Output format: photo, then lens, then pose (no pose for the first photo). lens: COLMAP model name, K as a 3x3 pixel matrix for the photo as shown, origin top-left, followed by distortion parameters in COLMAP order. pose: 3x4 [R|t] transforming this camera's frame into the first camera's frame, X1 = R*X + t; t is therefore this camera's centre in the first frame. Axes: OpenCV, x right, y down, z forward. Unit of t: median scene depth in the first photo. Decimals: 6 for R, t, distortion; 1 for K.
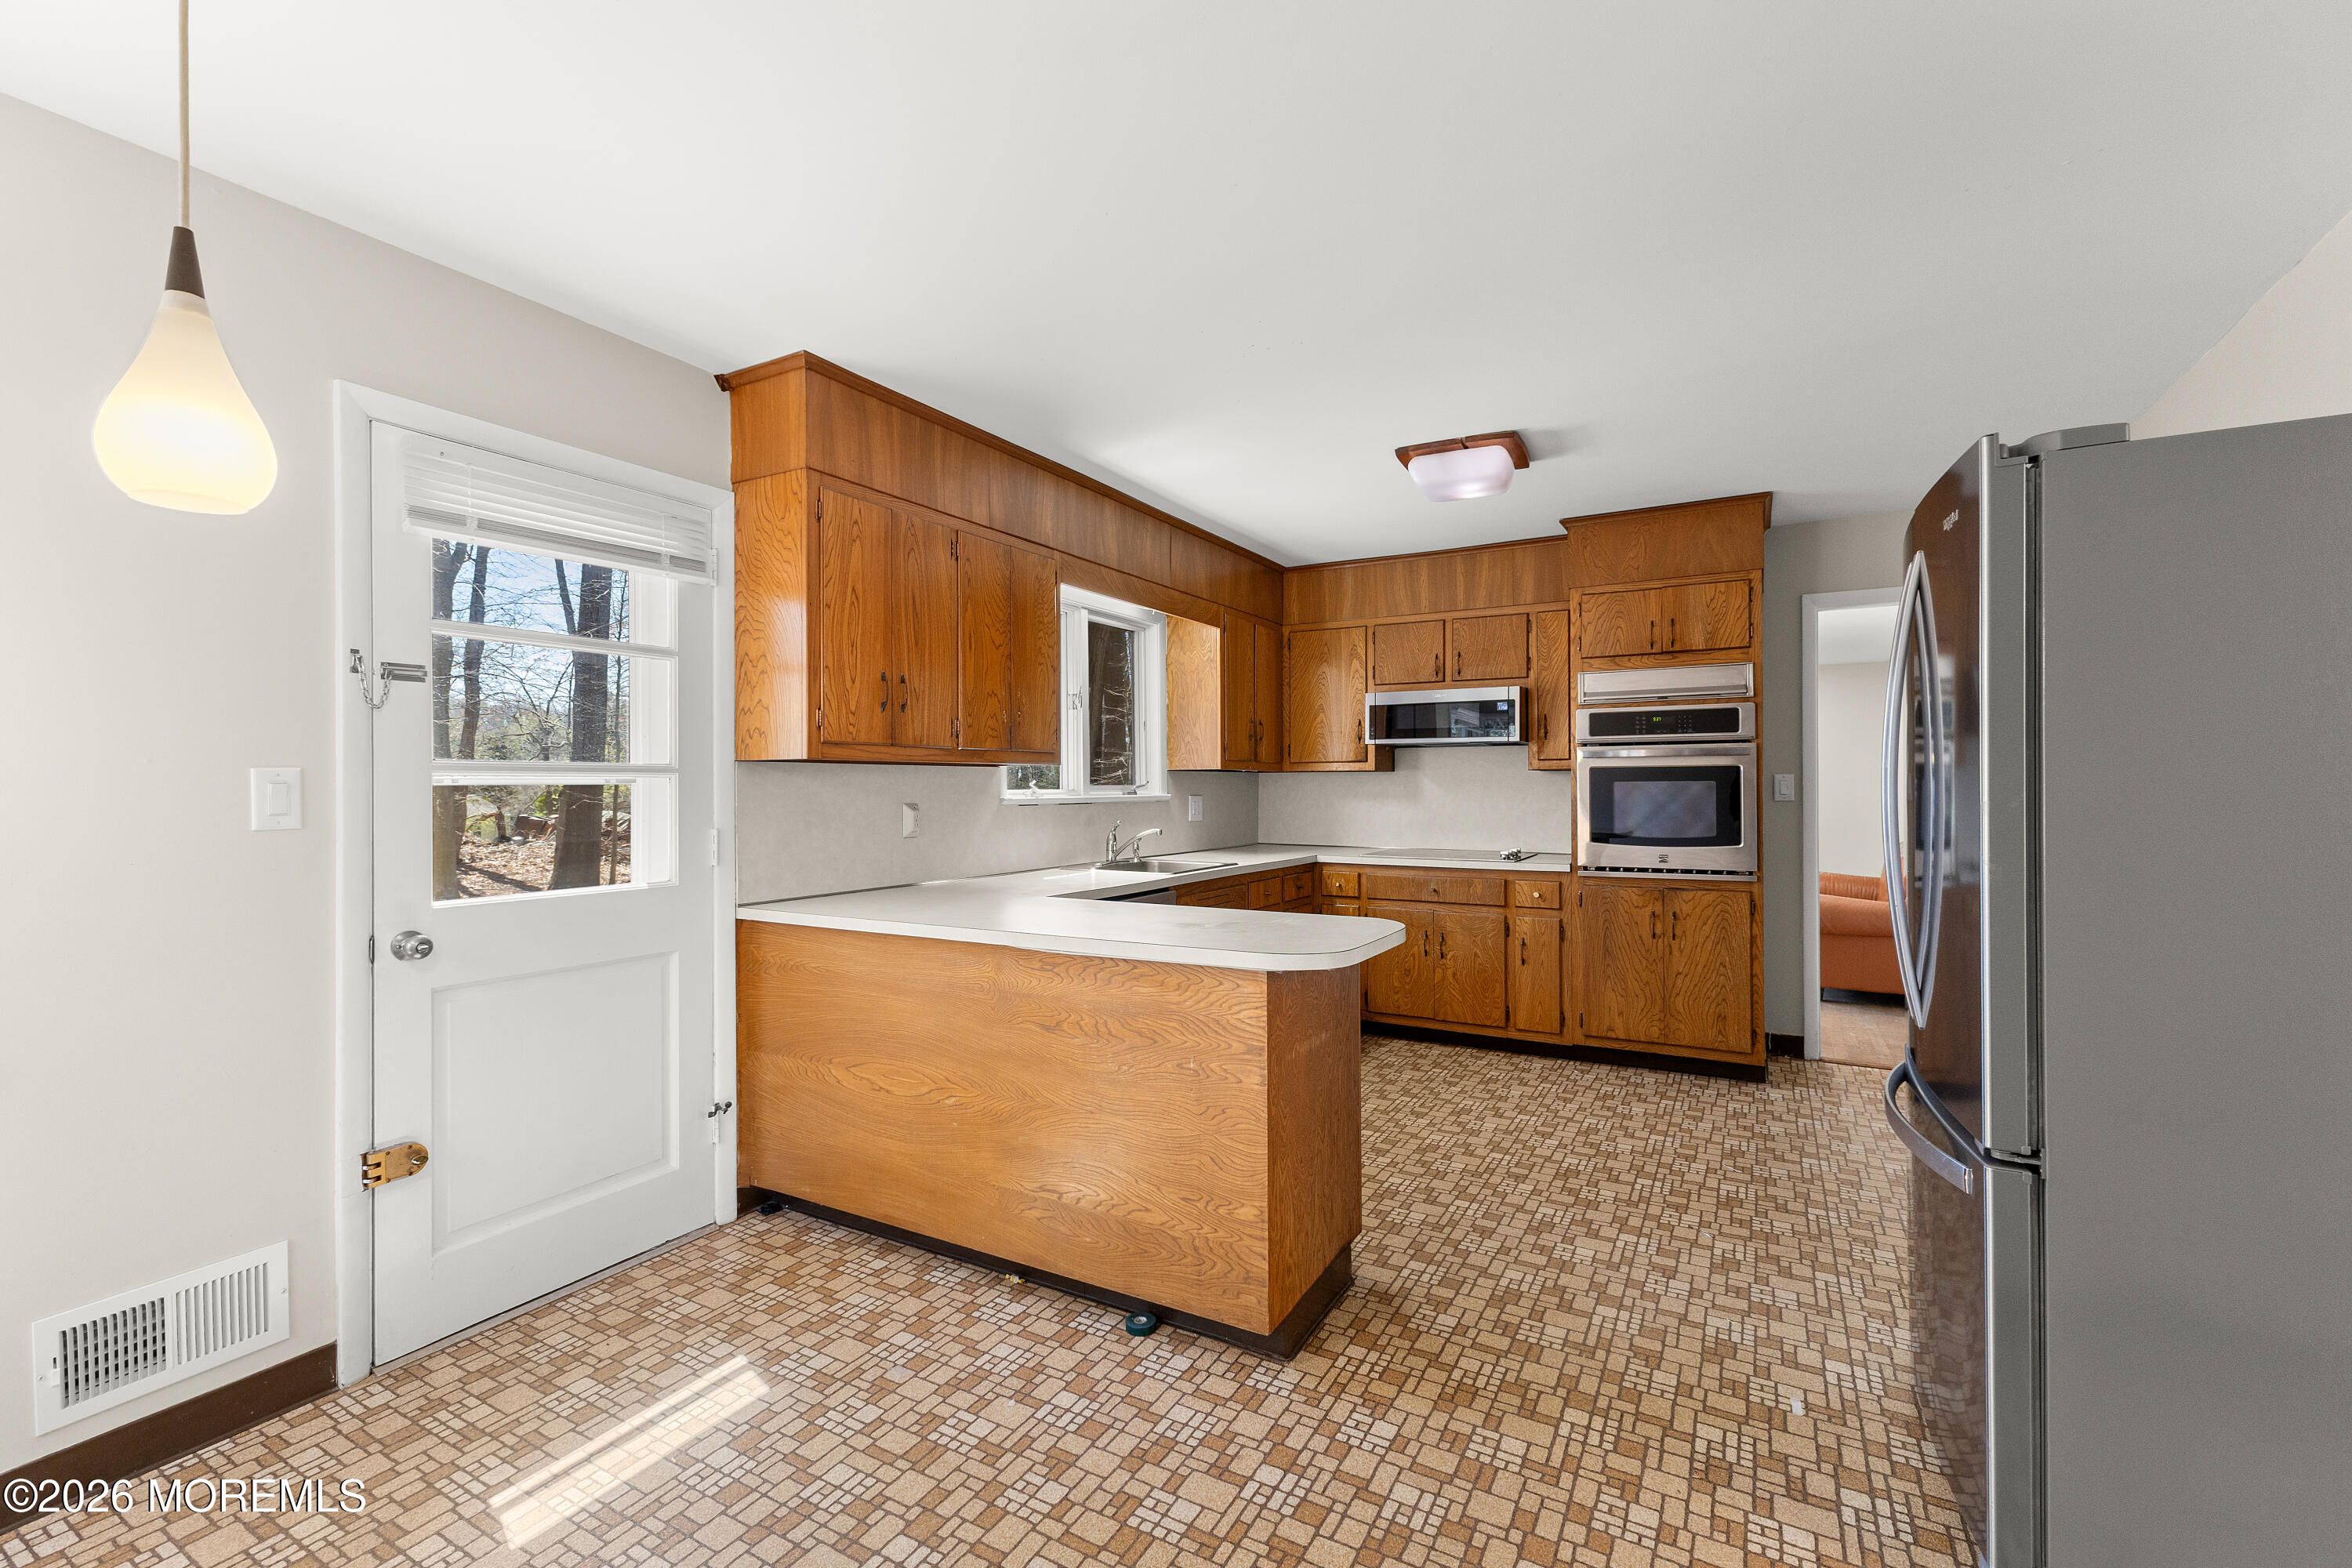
lens RADIAL K [[1010.8, 0, 1173.1], [0, 1010.8, 790.1], [0, 0, 1]] dist [0.009704, -0.003469]
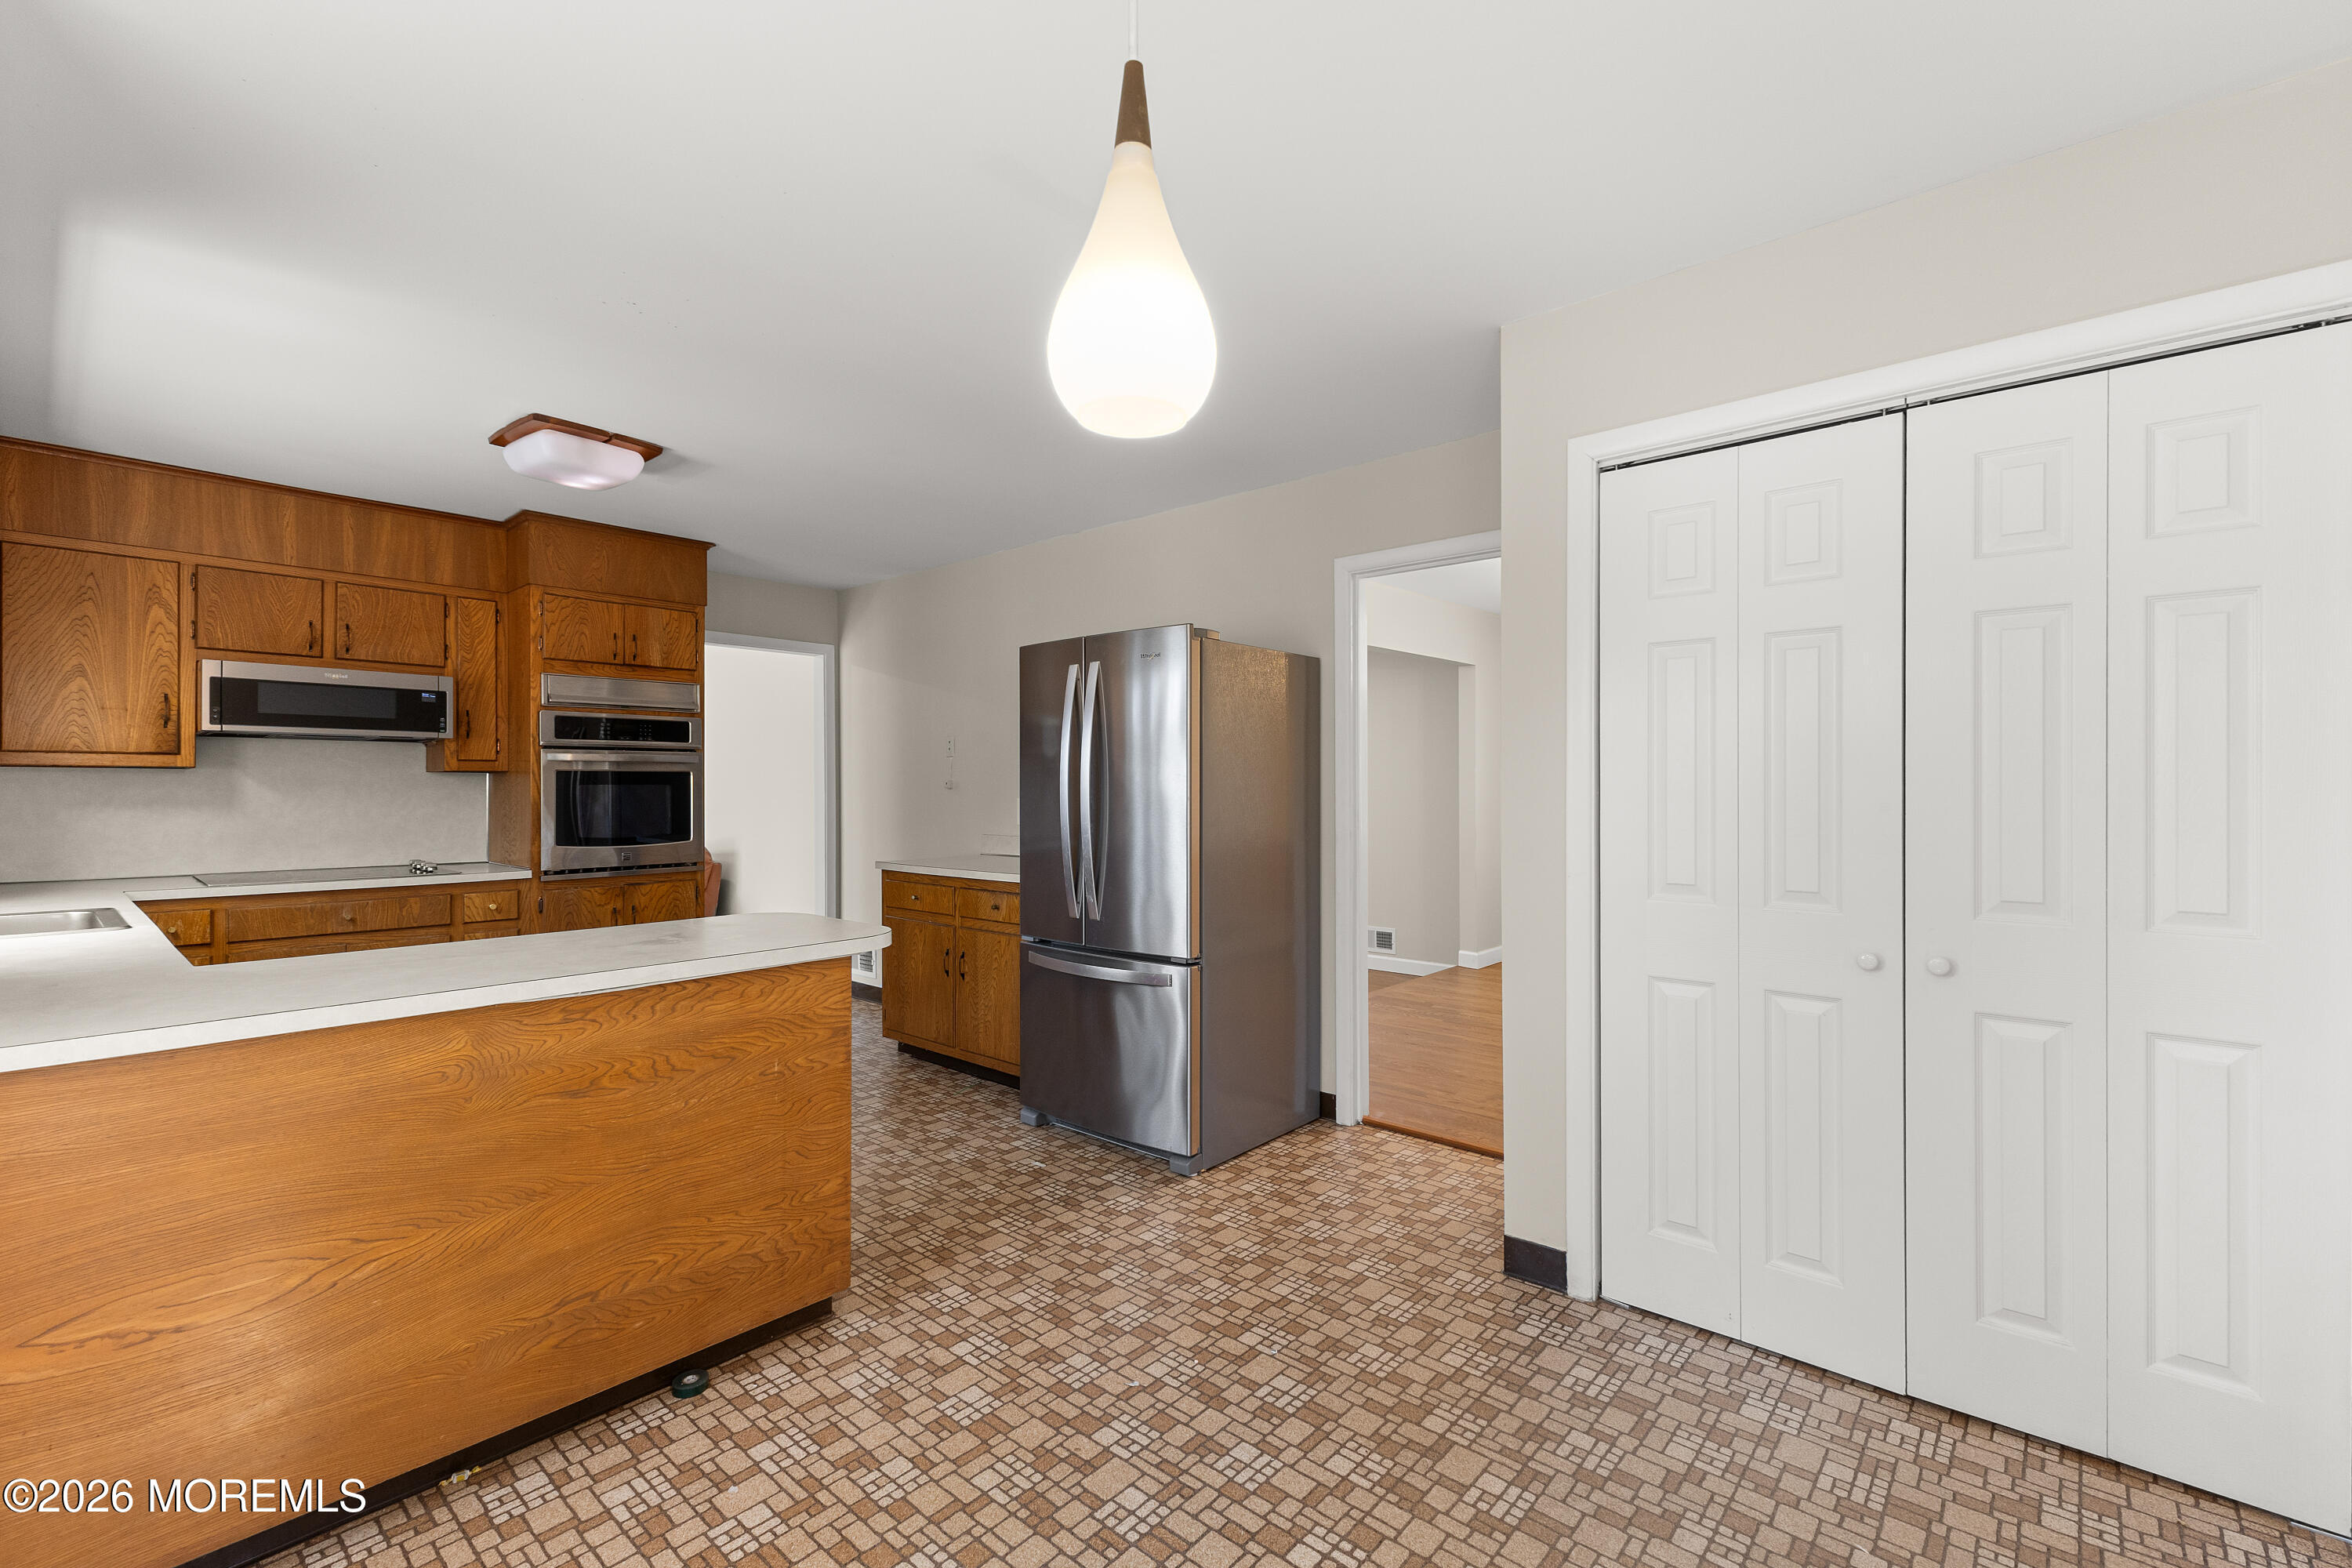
lens RADIAL K [[1010.8, 0, 1190.3], [0, 1010.8, 787.9], [0, 0, 1]] dist [0.009704, -0.003469]
pose [[0.187717, 0.002205, 0.982221, -0.460947], [0.005033, 0.999982, -0.003207, 0.001170], [-0.982210, 0.005545, 0.187703, 0.215542]]
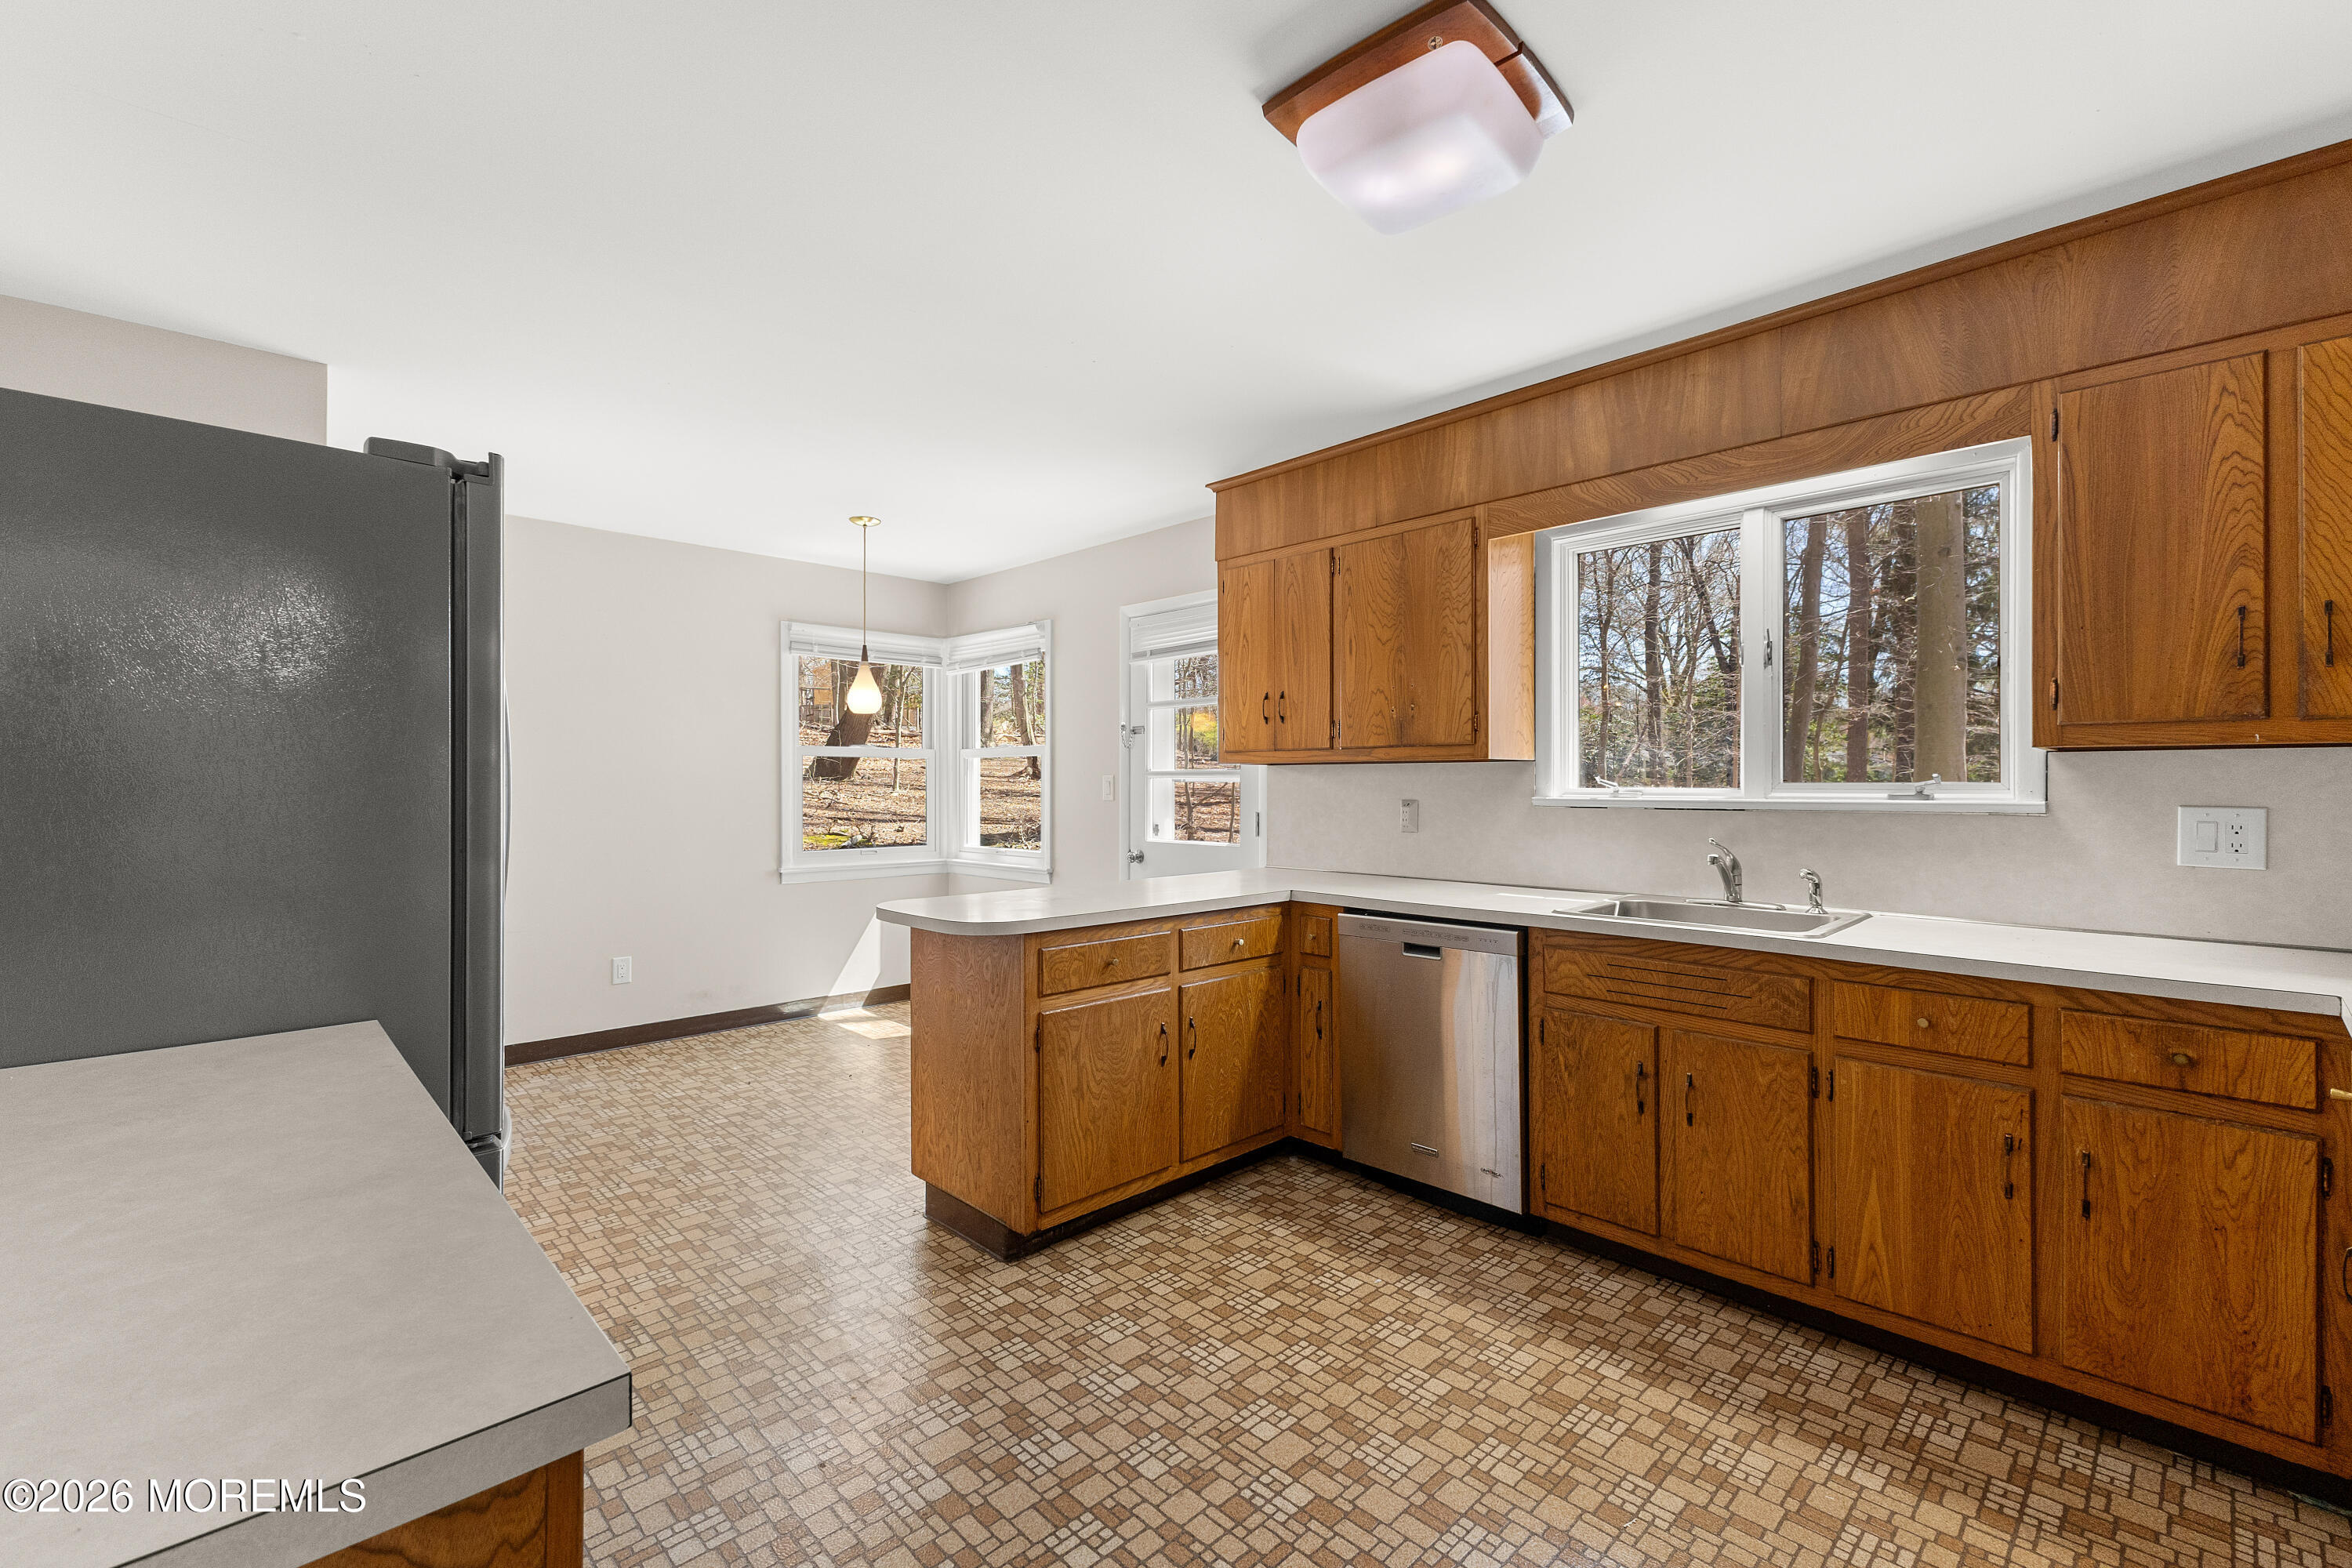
lens RADIAL K [[1010.8, 0, 1188.9], [0, 1010.8, 786.8], [0, 0, 1]] dist [0.009704, -0.003469]
pose [[-0.267423, 0.012654, -0.963496, 0.670394], [0.001038, 0.999917, 0.012845, -0.010846], [0.963579, 0.002435, -0.267414, 0.869350]]
